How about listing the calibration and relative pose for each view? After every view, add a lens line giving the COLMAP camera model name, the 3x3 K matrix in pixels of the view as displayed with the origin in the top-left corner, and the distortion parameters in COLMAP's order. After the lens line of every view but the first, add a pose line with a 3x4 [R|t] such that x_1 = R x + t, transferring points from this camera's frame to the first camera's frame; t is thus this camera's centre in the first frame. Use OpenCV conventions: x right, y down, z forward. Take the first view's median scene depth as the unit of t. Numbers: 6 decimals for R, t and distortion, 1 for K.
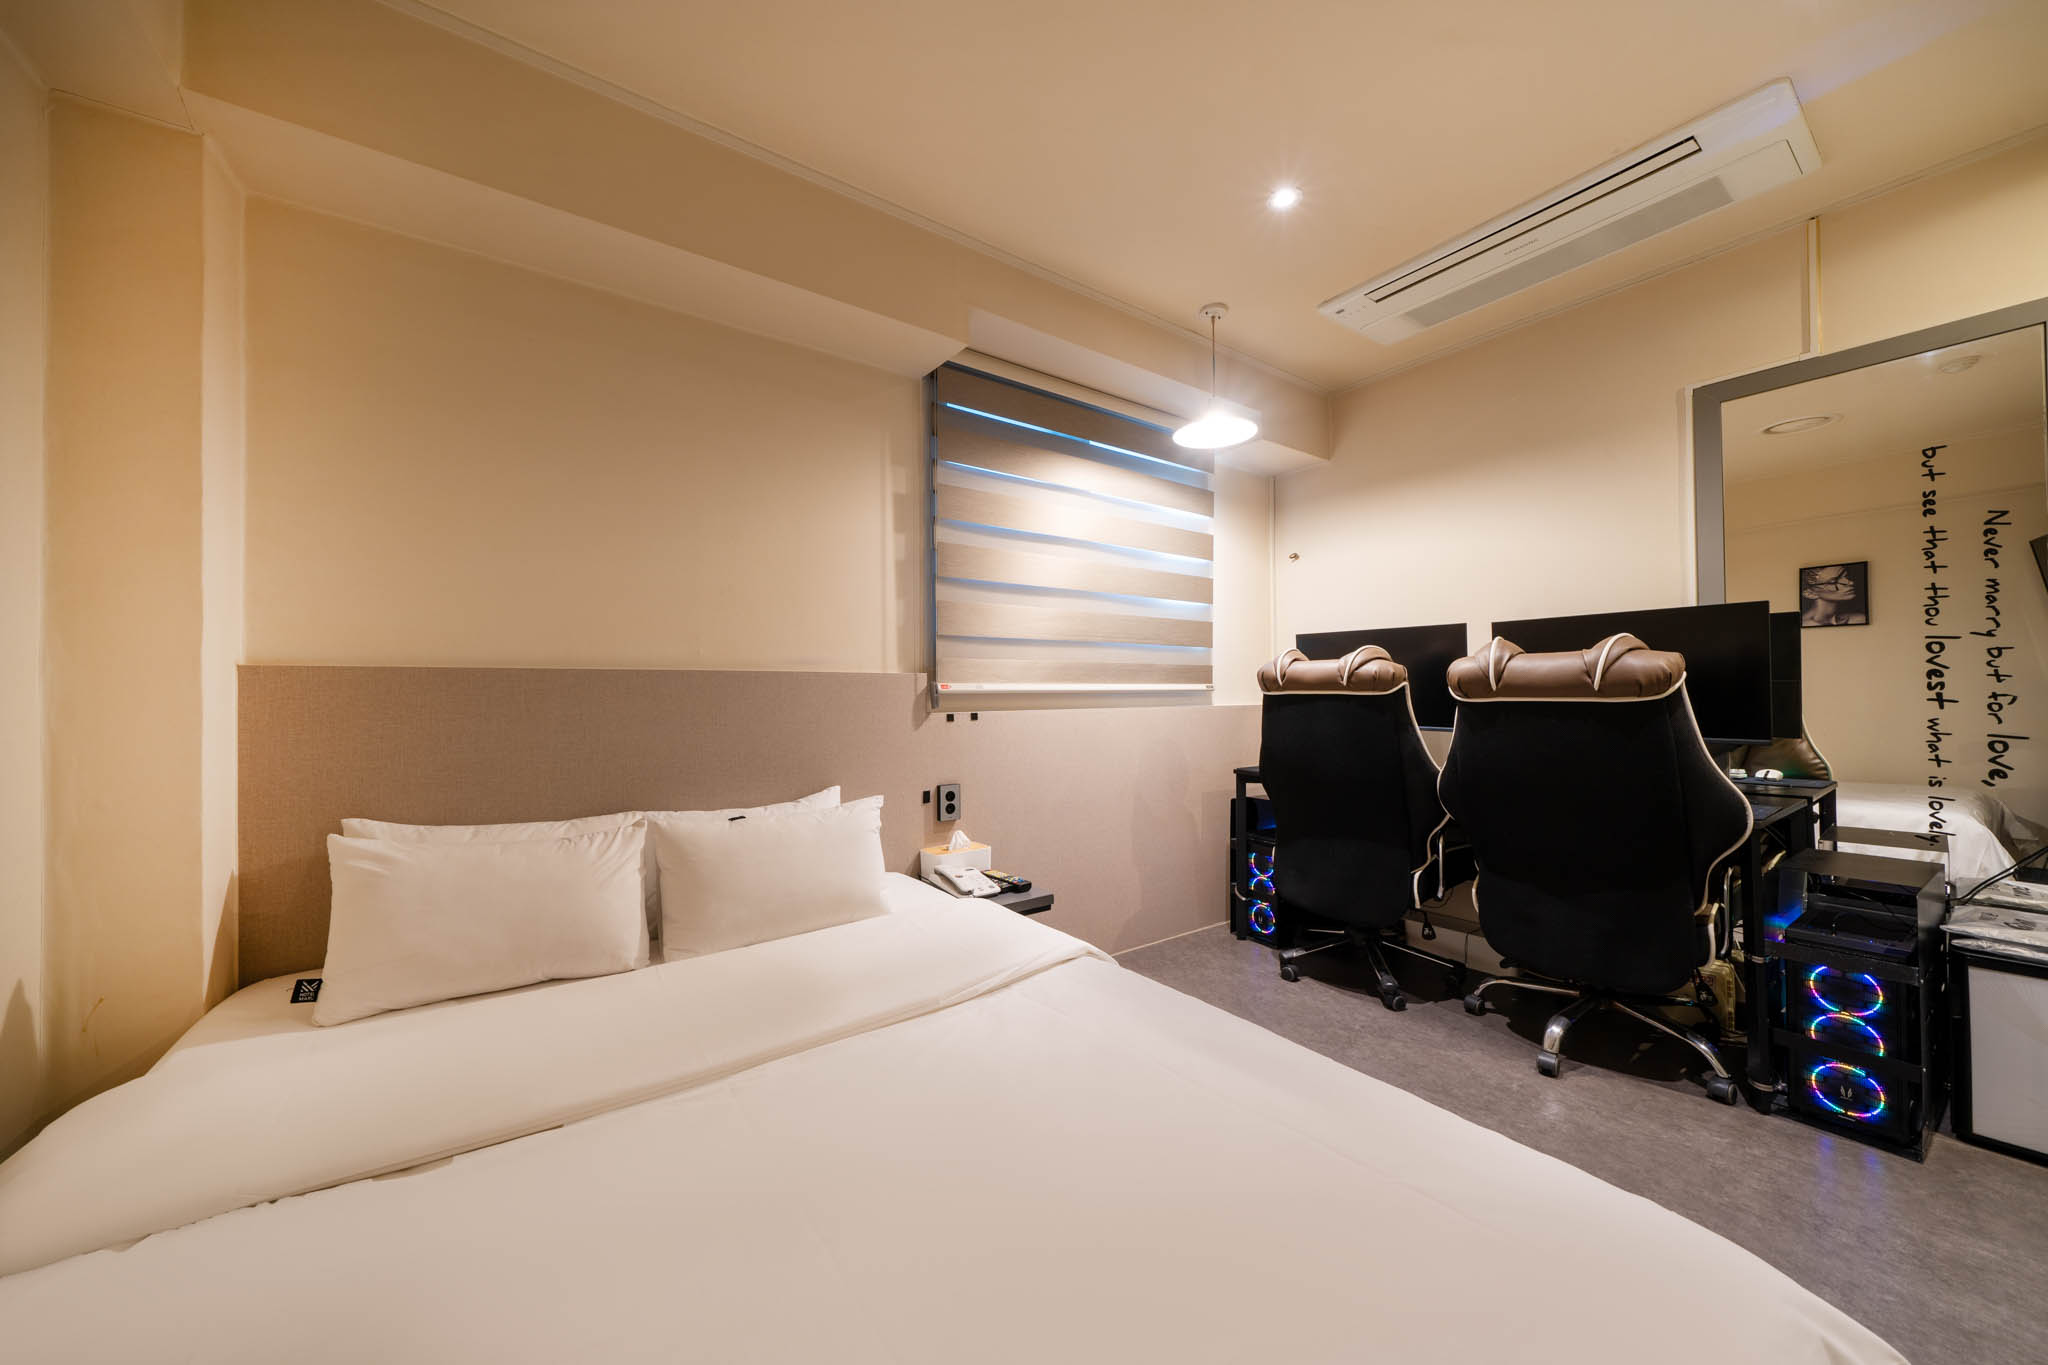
lens RADIAL K [[720.5, 0, 1024.0], [0, 720.5, 682.5], [0, 0, 1]] dist [-0.001712, -0.000065]
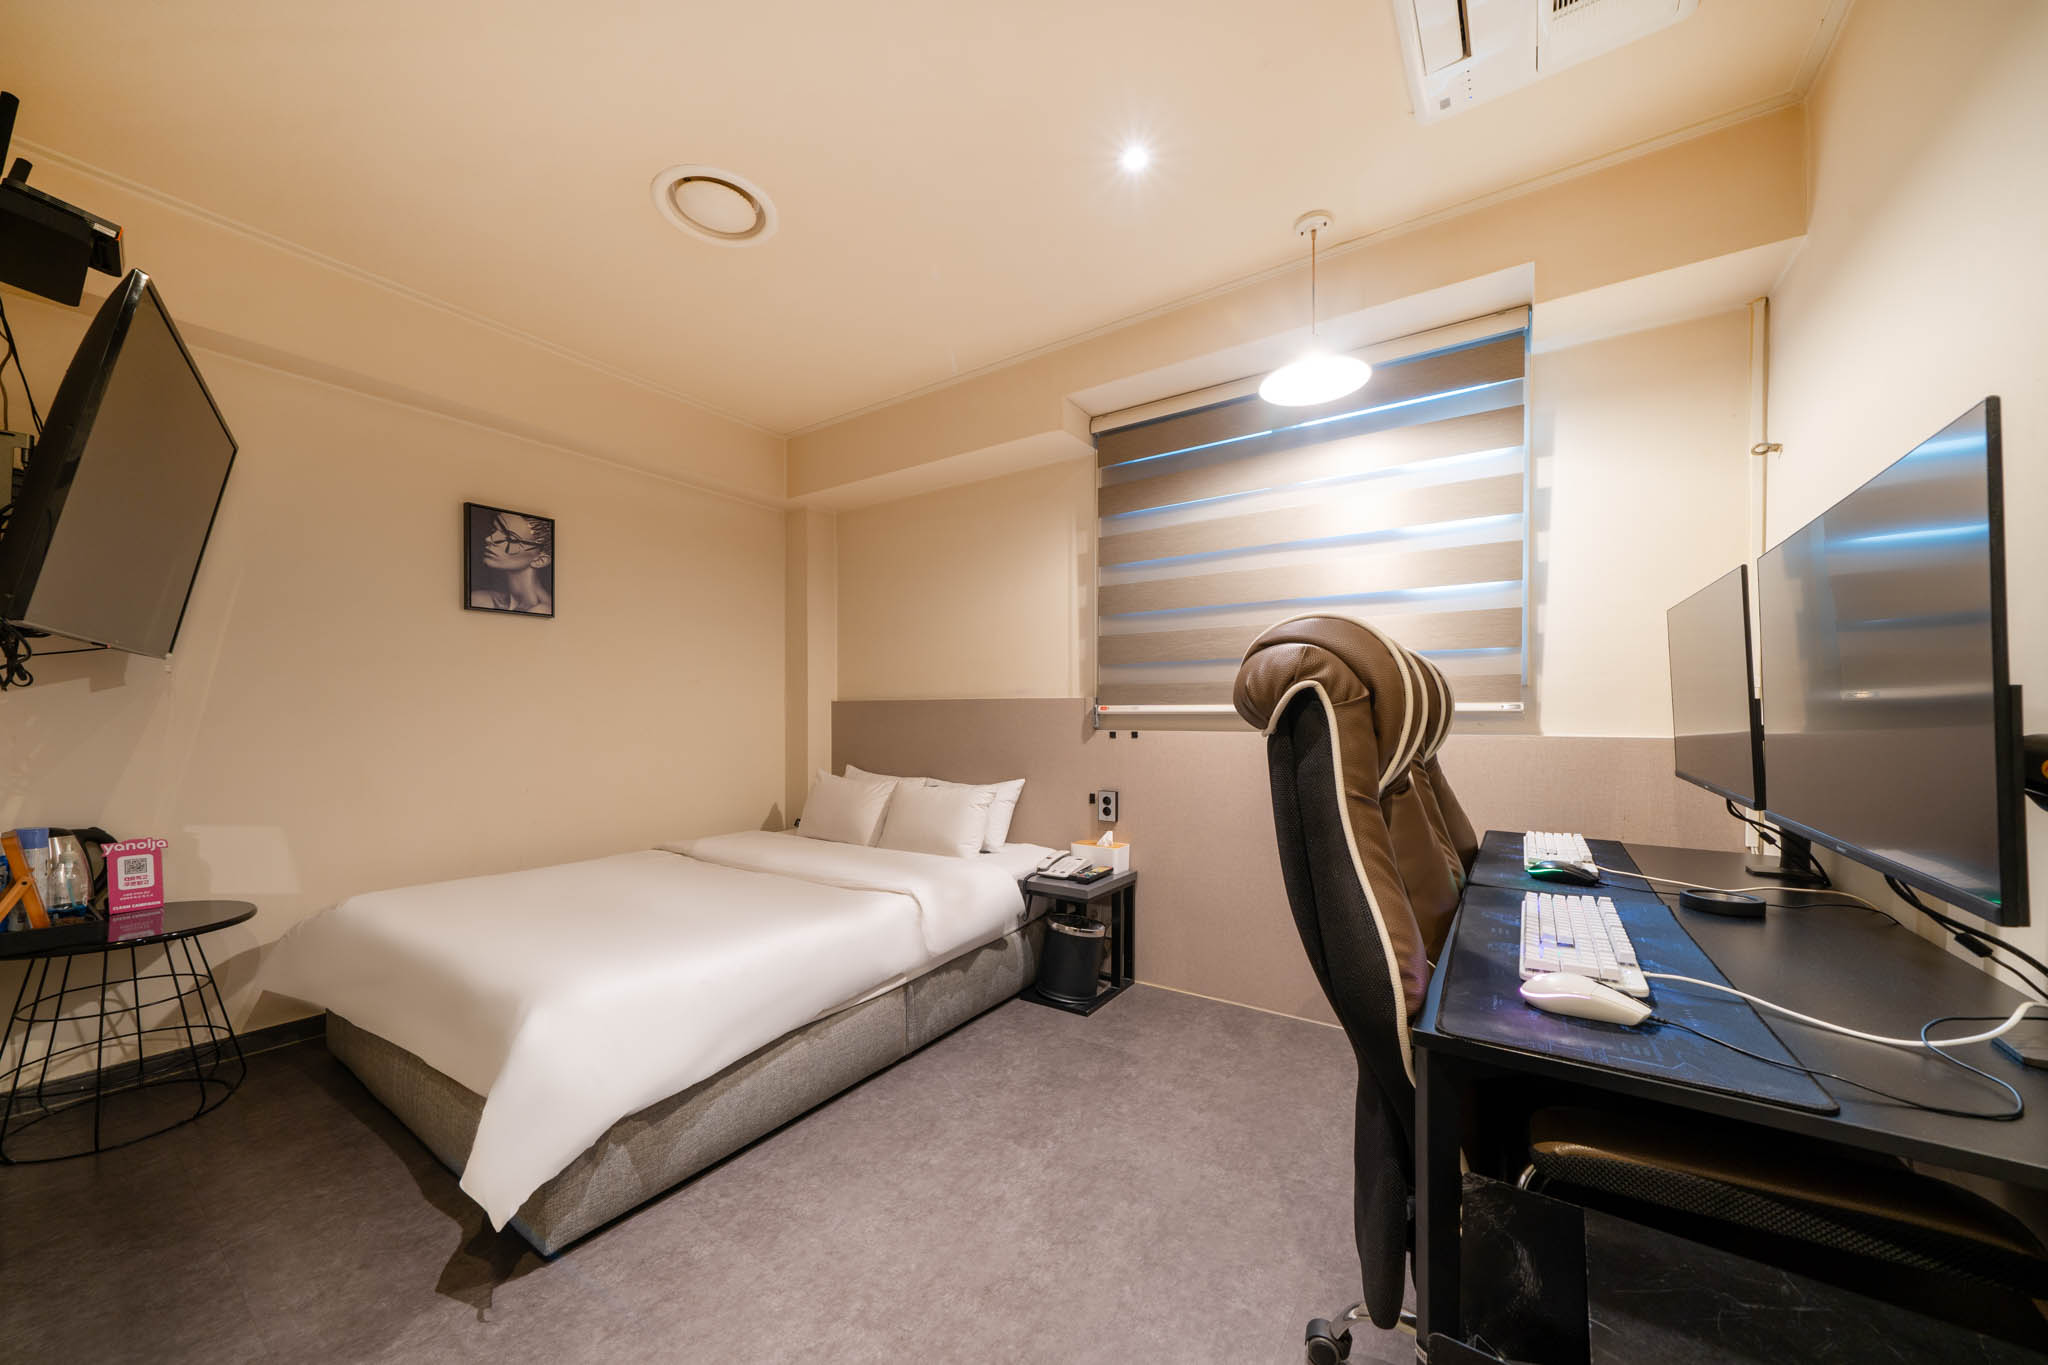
lens RADIAL K [[734.3, 0, 1022.2], [0, 734.3, 720.2], [0, 0, 1]] dist [-0.001387, -0.000059]
pose [[0.337995, 0.021523, -0.940902, 0.988202], [0.018426, 0.999396, 0.029480, -0.013381], [0.940967, -0.027301, 0.337395, 0.463566]]
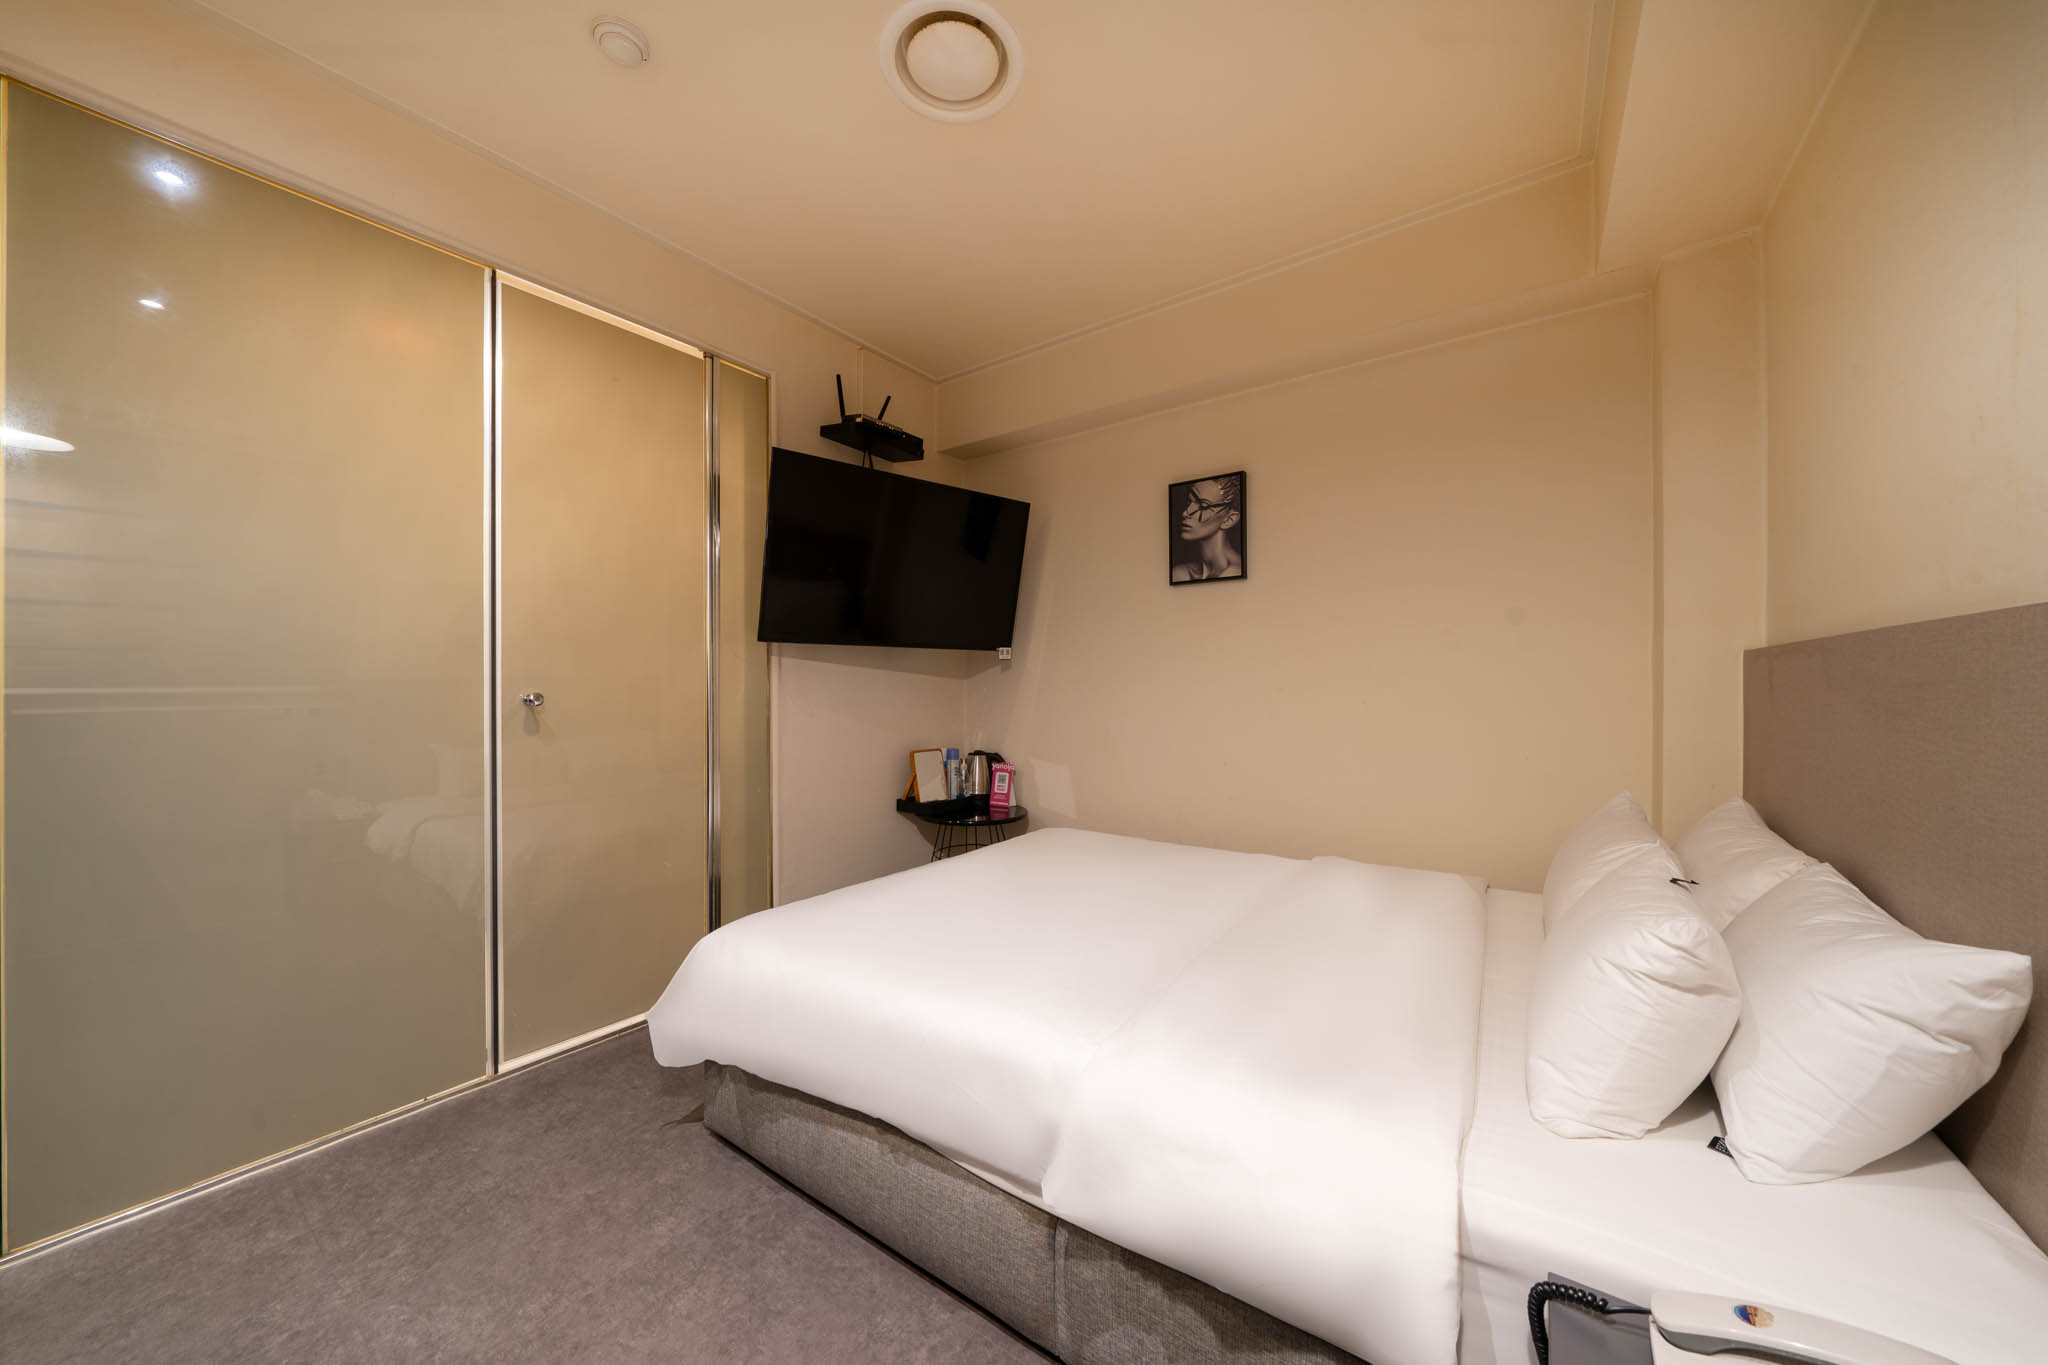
lens RADIAL K [[696.1, 0, 1024.4], [0, 696.1, 695.7], [0, 0, 1]] dist [-0.000403, -0.000010]
pose [[-0.948341, 0.018146, -0.316733, 0.226054], [0.023429, 0.999643, -0.012878, 0.022184], [0.316386, -0.019634, -0.948427, 1.042521]]
